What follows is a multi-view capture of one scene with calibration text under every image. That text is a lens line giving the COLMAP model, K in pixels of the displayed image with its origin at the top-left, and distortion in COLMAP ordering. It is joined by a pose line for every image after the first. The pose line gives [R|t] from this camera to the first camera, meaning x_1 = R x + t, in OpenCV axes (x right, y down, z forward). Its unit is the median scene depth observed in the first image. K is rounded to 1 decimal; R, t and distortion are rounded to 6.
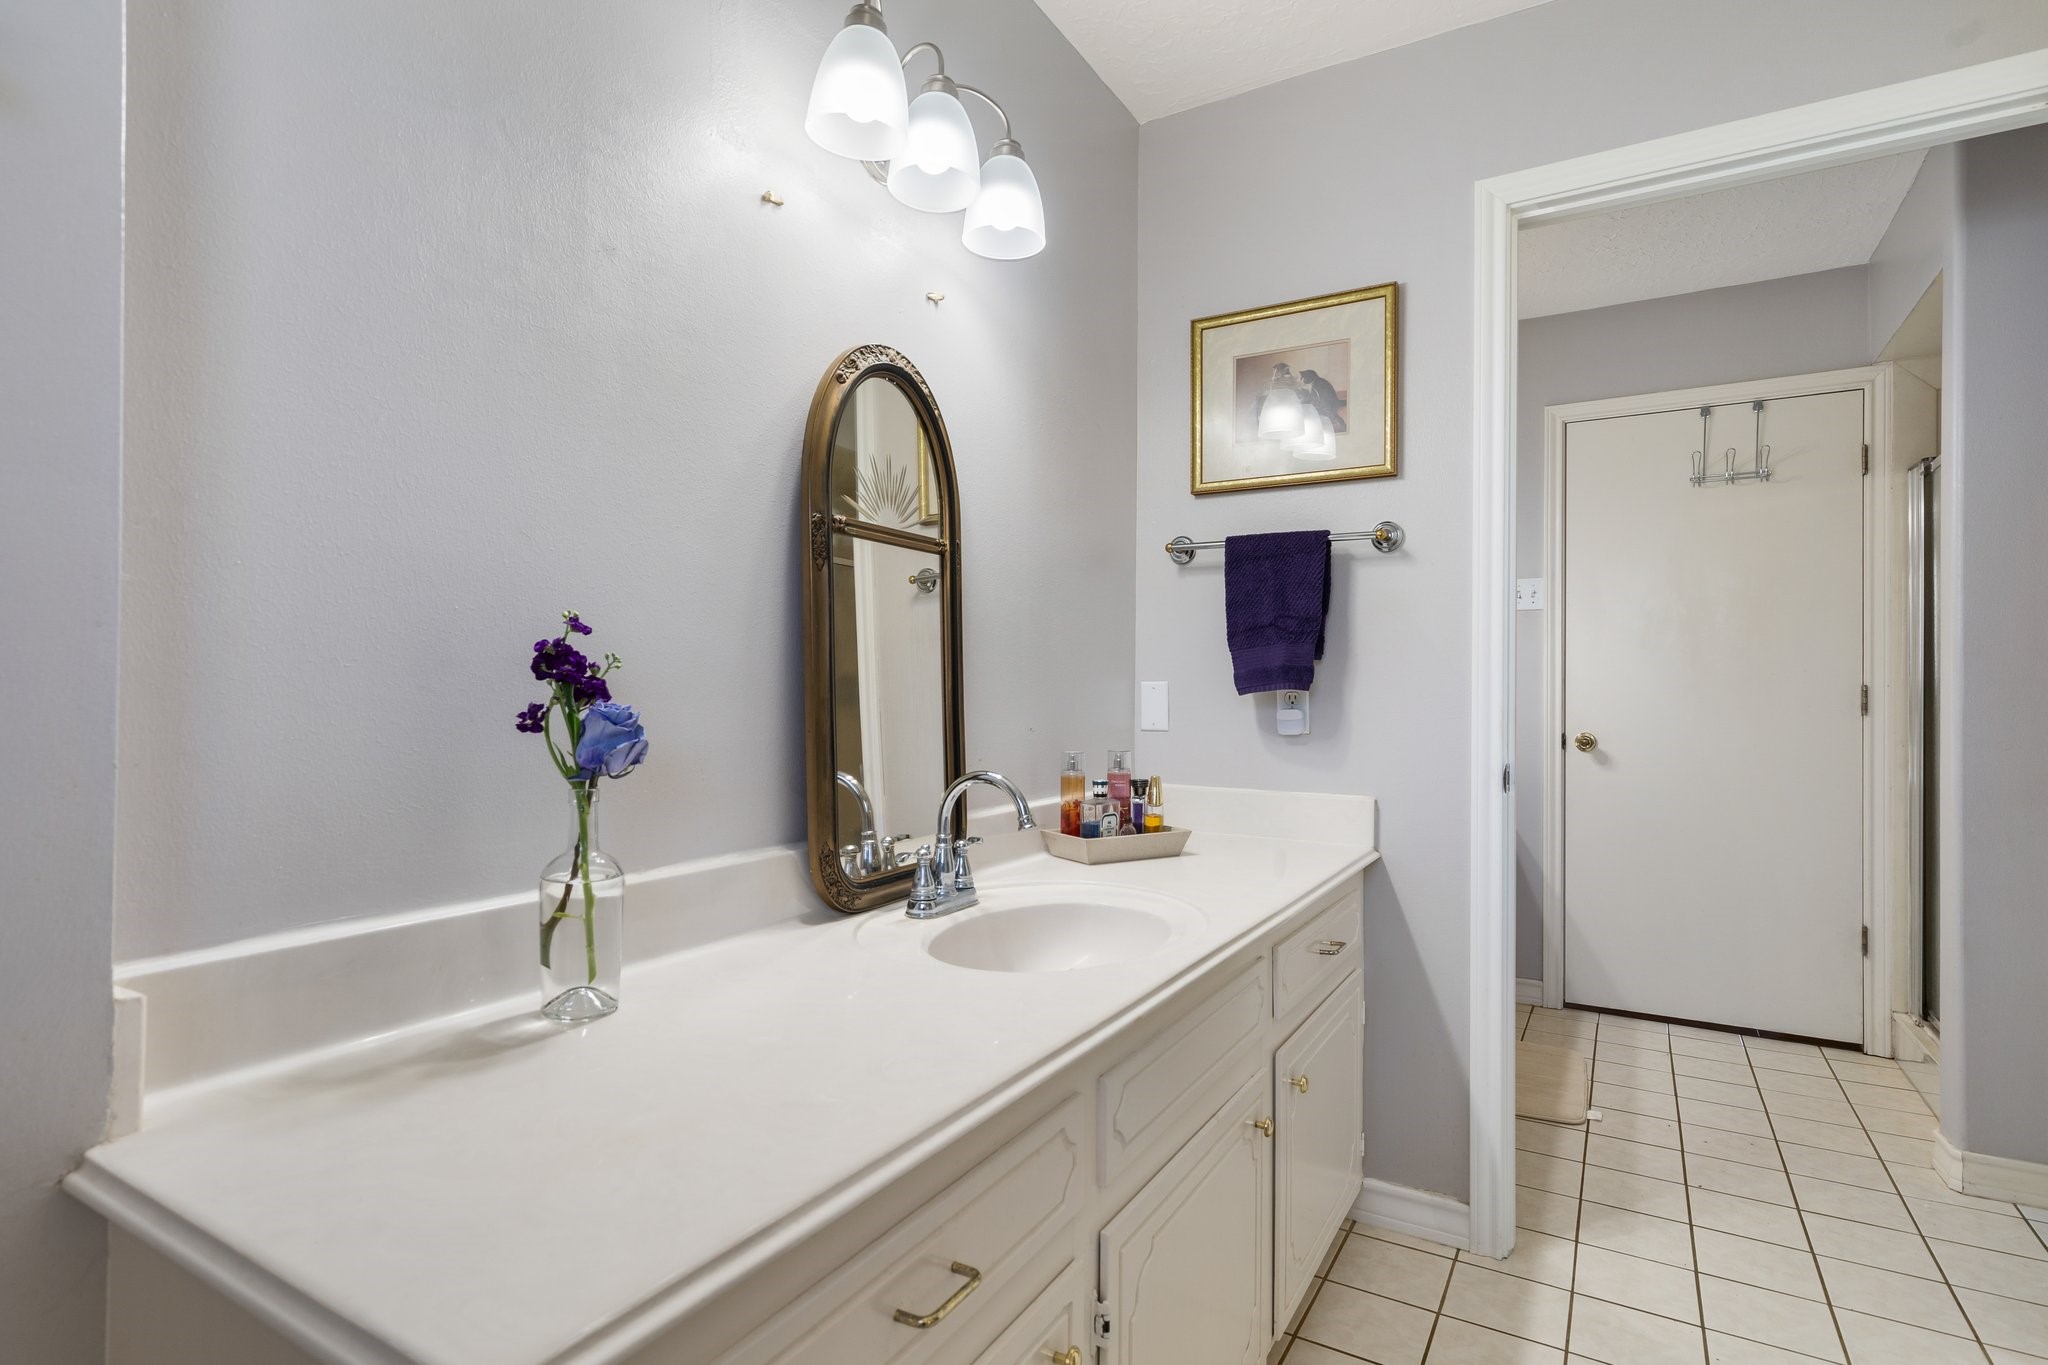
lens RADIAL K [[1019.6, 0, 1024.0], [0, 1019.6, 684.5], [0, 0, 1]] dist [0.010085, 0.000434]
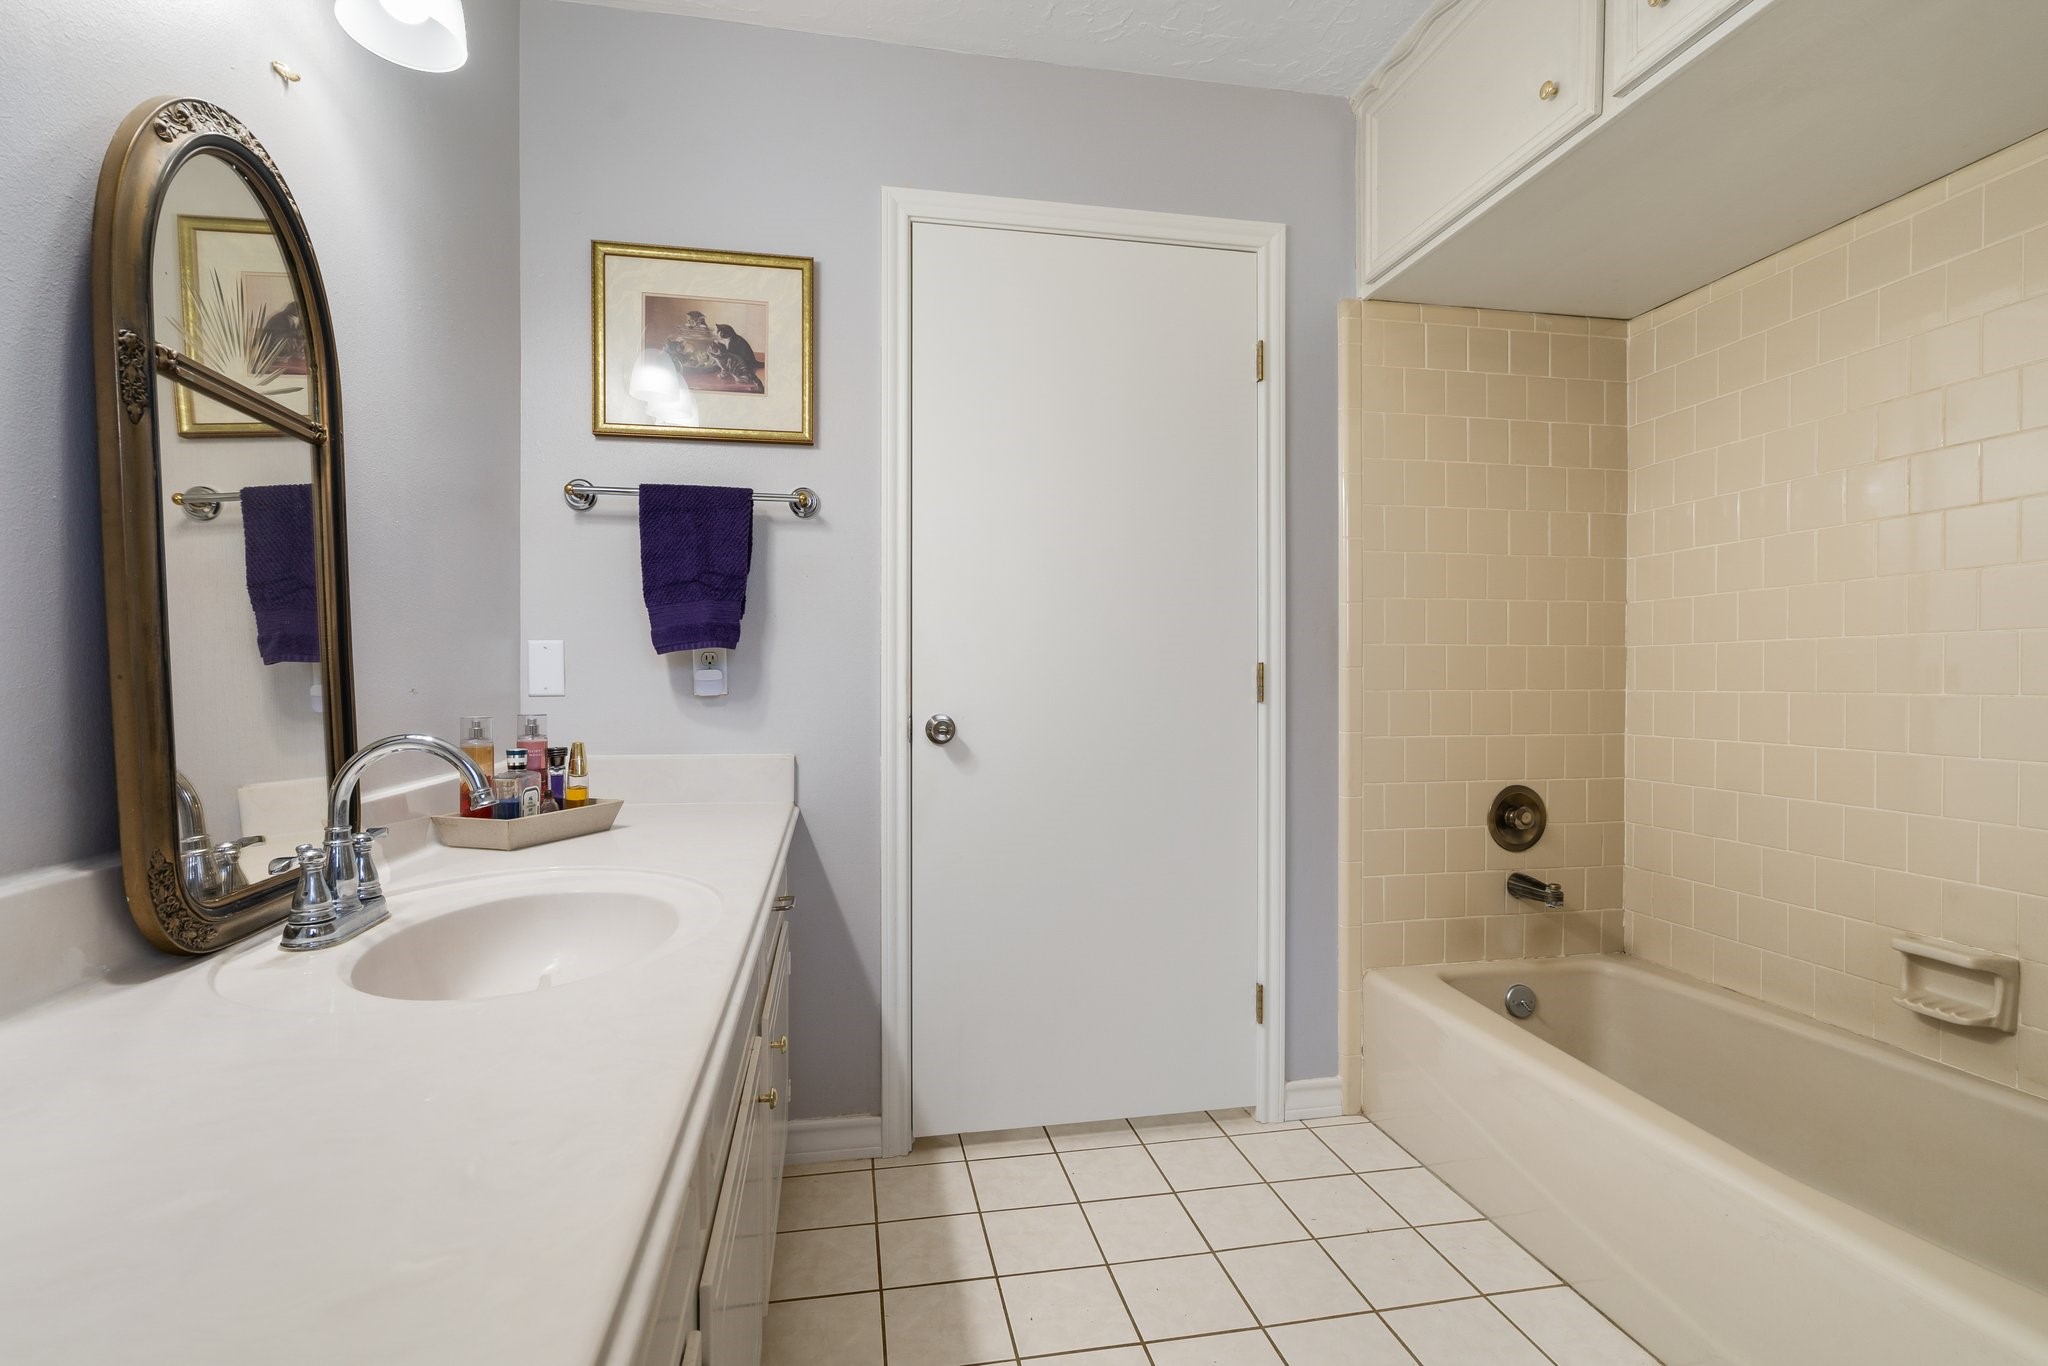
lens RADIAL K [[941.0, 0, 1016.5], [0, 941.0, 678.6], [0, 0, 1]] dist [0.000081, -0.002111]
pose [[0.759077, -0.007151, 0.650961, -0.106326], [0.000917, 0.999950, 0.009914, 0.025792], [-0.651000, -0.006929, 0.759046, 0.133115]]
